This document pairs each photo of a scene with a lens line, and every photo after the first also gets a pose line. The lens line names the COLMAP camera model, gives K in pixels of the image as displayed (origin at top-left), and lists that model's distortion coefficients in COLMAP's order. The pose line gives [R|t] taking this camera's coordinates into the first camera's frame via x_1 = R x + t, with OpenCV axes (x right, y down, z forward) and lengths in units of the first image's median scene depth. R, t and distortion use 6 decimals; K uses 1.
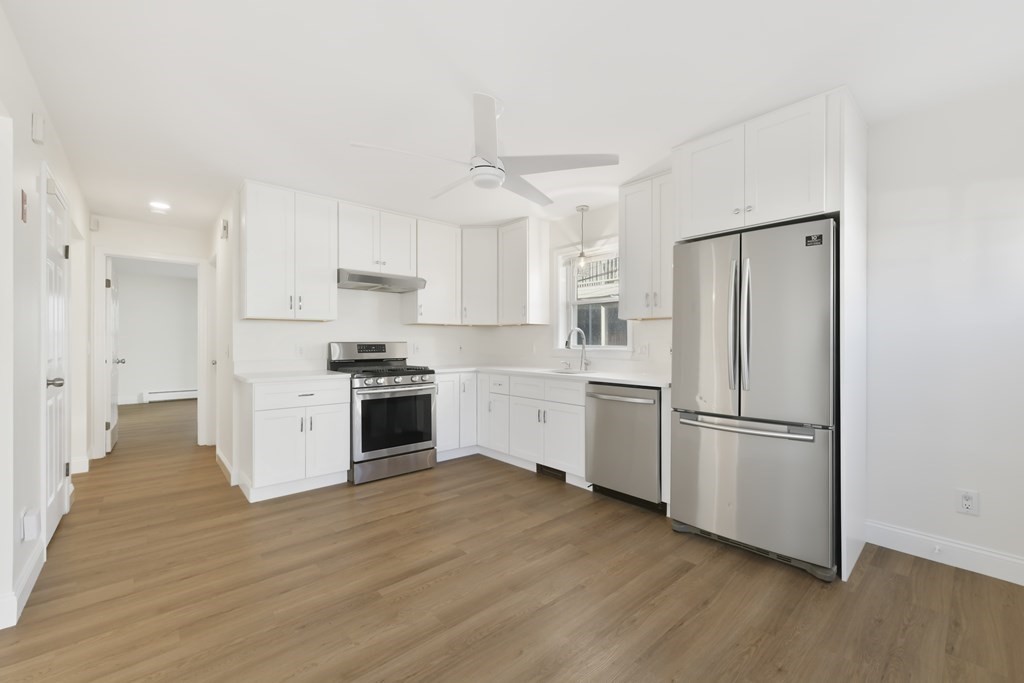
lens RADIAL K [[412.6, 0, 519.5], [0, 412.6, 343.1], [0, 0, 1]] dist [0.003129, 0.000611]
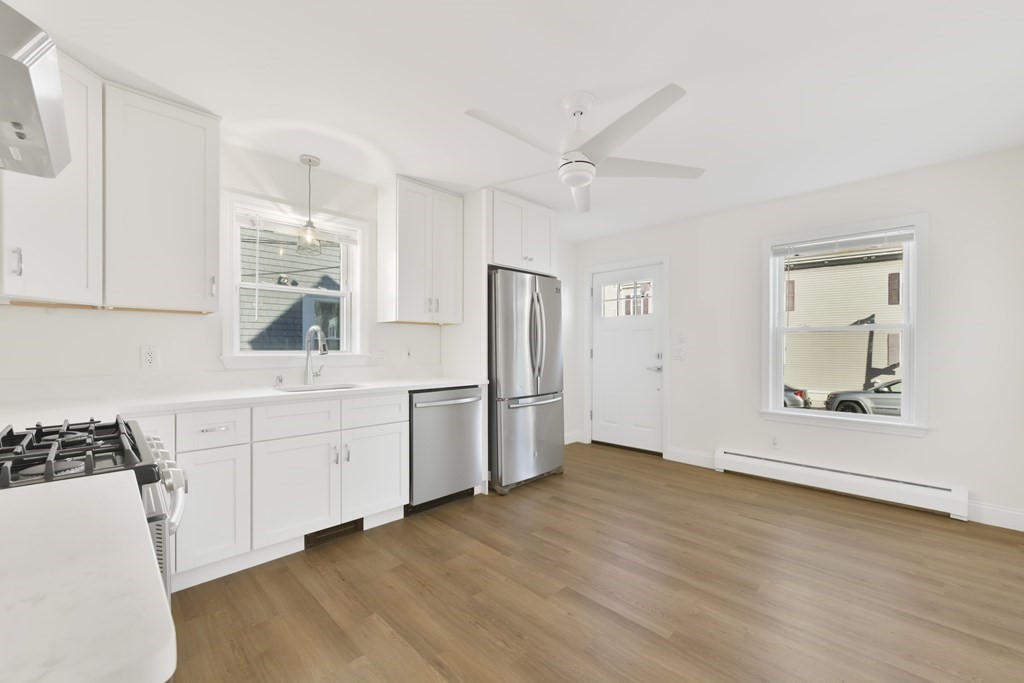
lens RADIAL K [[412.6, 0, 515.8], [0, 412.6, 346.3], [0, 0, 1]] dist [0.003129, 0.000611]
pose [[-0.051467, 0.000657, 0.998674, -0.746928], [-0.002079, 0.999998, -0.000765, -0.001760], [-0.998673, -0.002116, -0.051465, 0.859946]]
